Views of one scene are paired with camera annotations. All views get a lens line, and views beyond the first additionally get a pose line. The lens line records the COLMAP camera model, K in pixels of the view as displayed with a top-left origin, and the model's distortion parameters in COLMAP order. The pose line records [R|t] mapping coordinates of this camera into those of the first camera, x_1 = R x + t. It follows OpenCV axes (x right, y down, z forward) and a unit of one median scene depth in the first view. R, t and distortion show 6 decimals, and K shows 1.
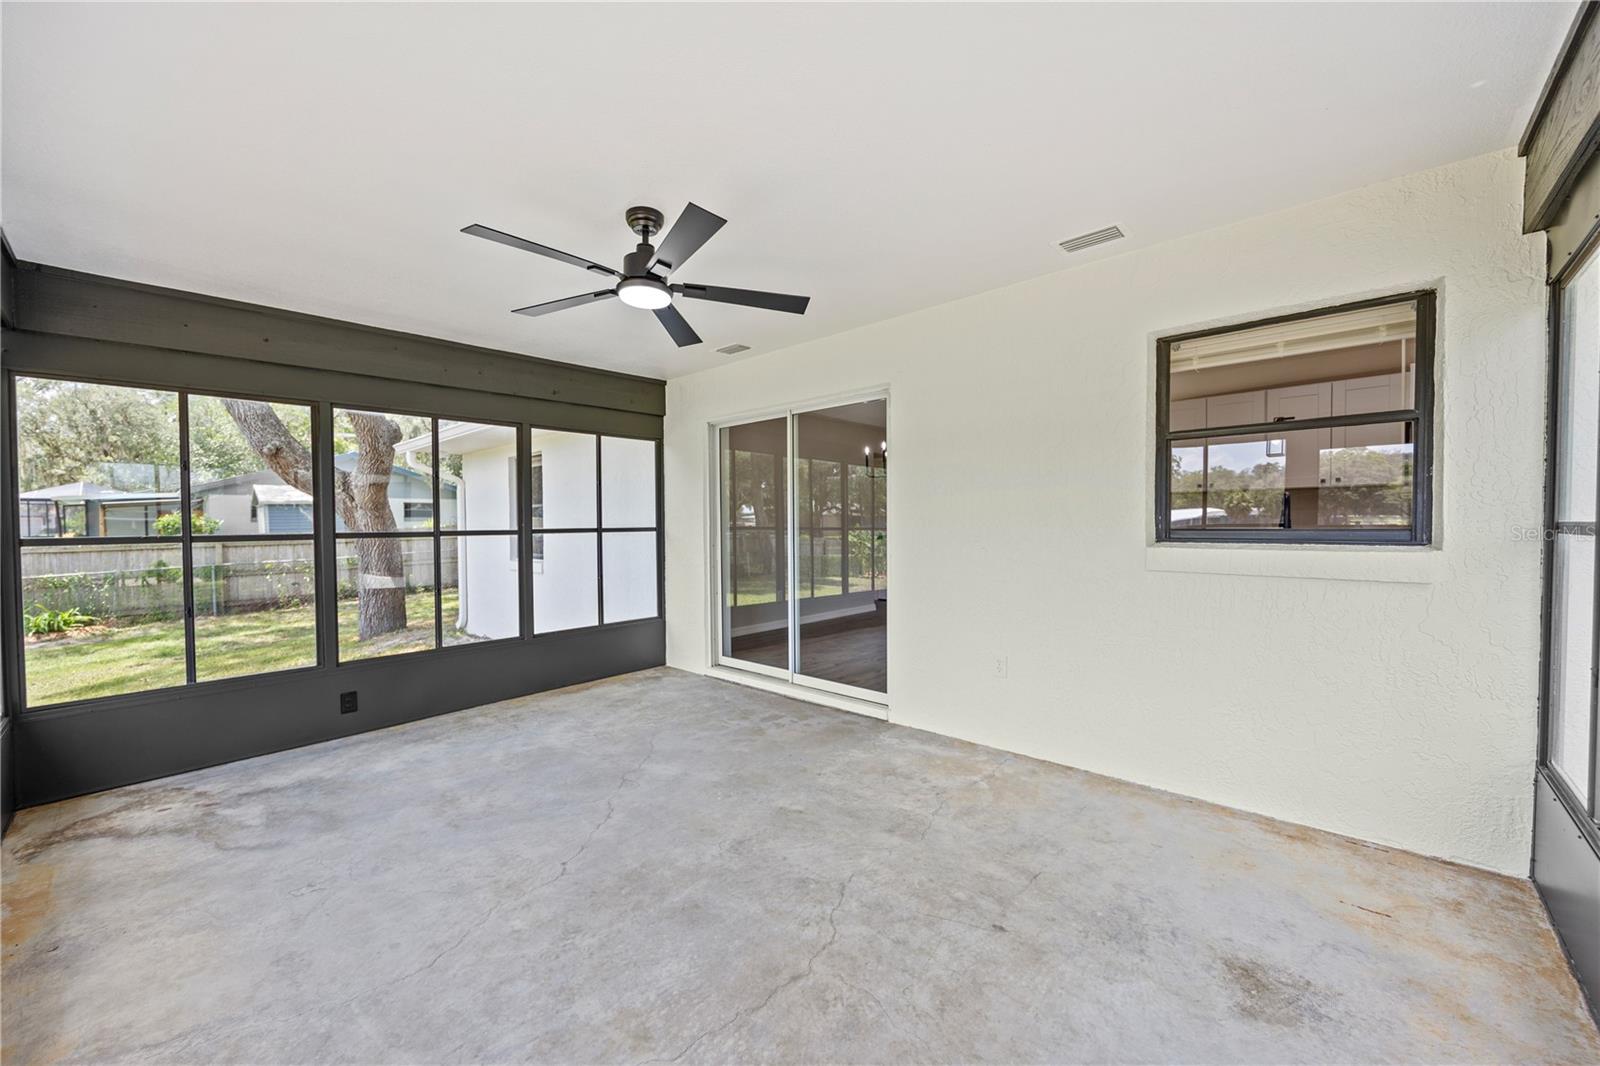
lens RADIAL K [[629.4, 0, 795.4], [0, 629.4, 532.8], [0, 0, 1]] dist [0.000462, -0.000522]
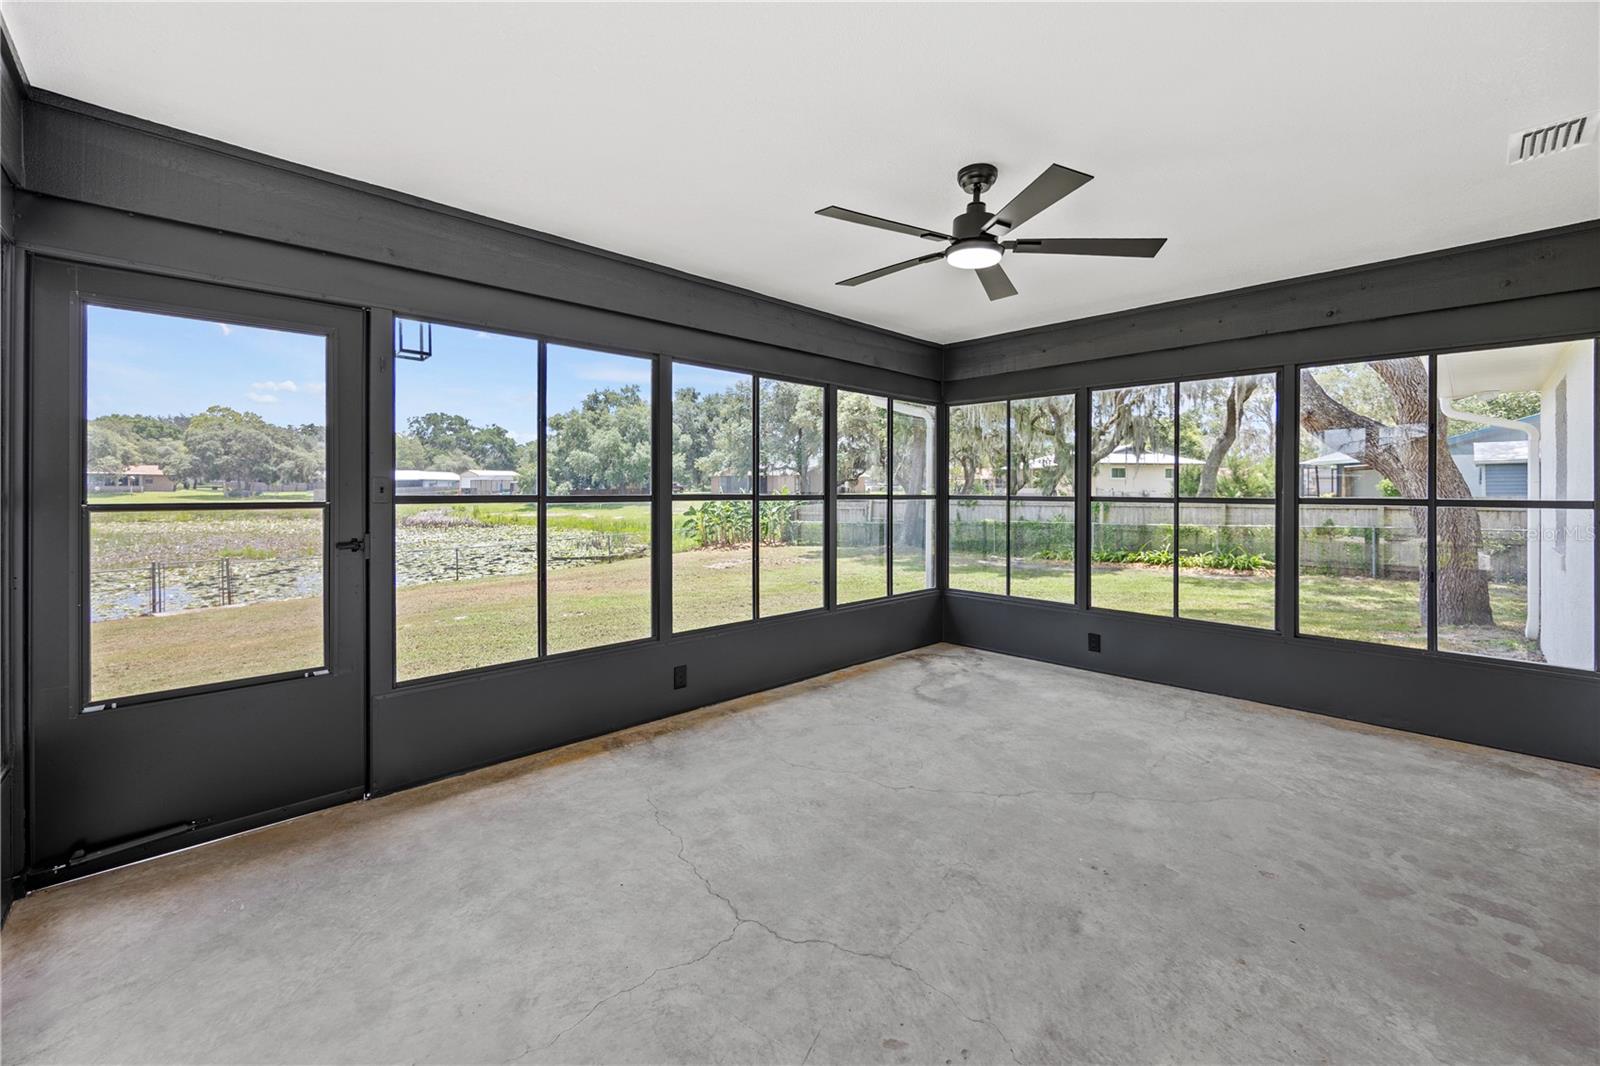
lens RADIAL K [[629.4, 0, 799.5], [0, 629.4, 490.5], [0, 0, 1]] dist [0.000462, -0.000522]
pose [[-0.058717, 0.013823, -0.998179, 0.659776], [-0.019329, 0.999701, 0.014981, -0.025710], [0.998088, 0.020173, -0.058433, 0.712095]]
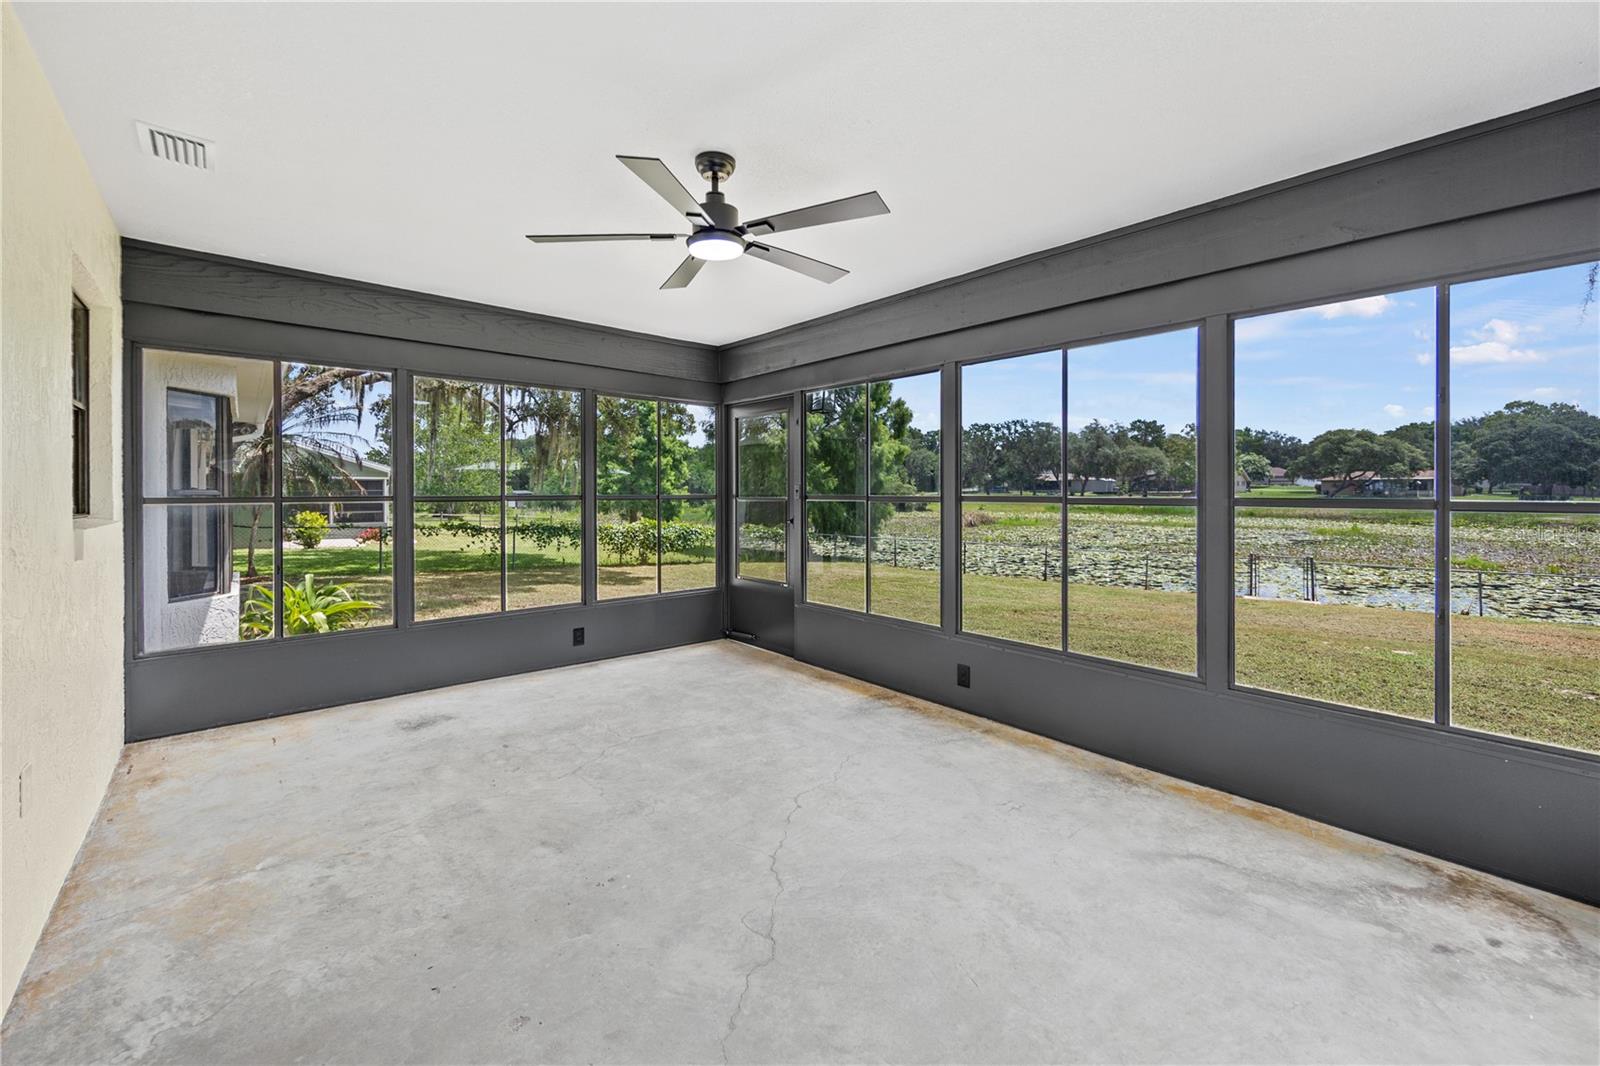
lens RADIAL K [[629.4, 0, 802.5], [0, 629.4, 492.3], [0, 0, 1]] dist [0.000462, -0.000522]
pose [[-0.996716, 0.012964, 0.079926, -0.390084], [0.014293, 0.999769, 0.016071, -0.026139], [-0.079700, 0.017161, -0.996671, 1.728312]]
